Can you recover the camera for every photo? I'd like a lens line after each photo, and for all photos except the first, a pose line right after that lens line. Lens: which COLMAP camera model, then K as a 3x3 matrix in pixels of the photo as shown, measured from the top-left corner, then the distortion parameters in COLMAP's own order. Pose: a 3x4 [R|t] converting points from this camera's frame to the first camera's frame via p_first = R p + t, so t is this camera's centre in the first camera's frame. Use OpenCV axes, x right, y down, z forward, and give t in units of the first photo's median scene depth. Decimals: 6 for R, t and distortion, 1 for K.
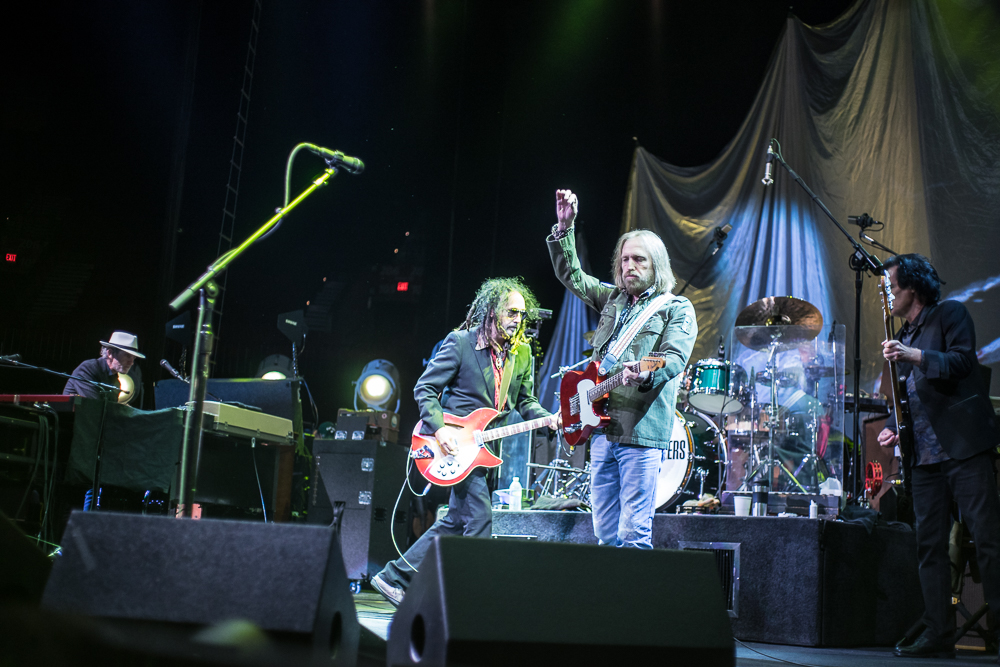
lens RADIAL K [[1362.7, 0, 500.0], [0, 1362.7, 333.5], [0, 0, 1]] dist [-0.044489, -0.104965]
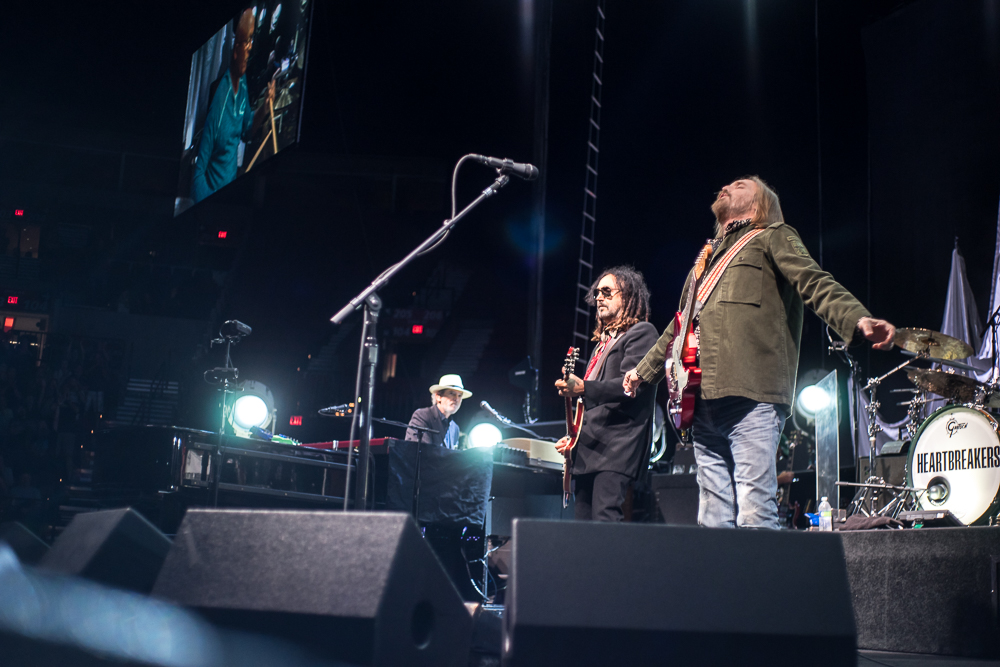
lens RADIAL K [[1362.7, 0, 500.0], [0, 1362.7, 333.5], [0, 0, 1]] dist [-0.044489, -0.104965]
pose [[0.947269, -0.081561, -0.309886, 0.176742], [0.068563, 0.996258, -0.052628, 0.046522], [0.313019, 0.028606, 0.949316, 0.049939]]
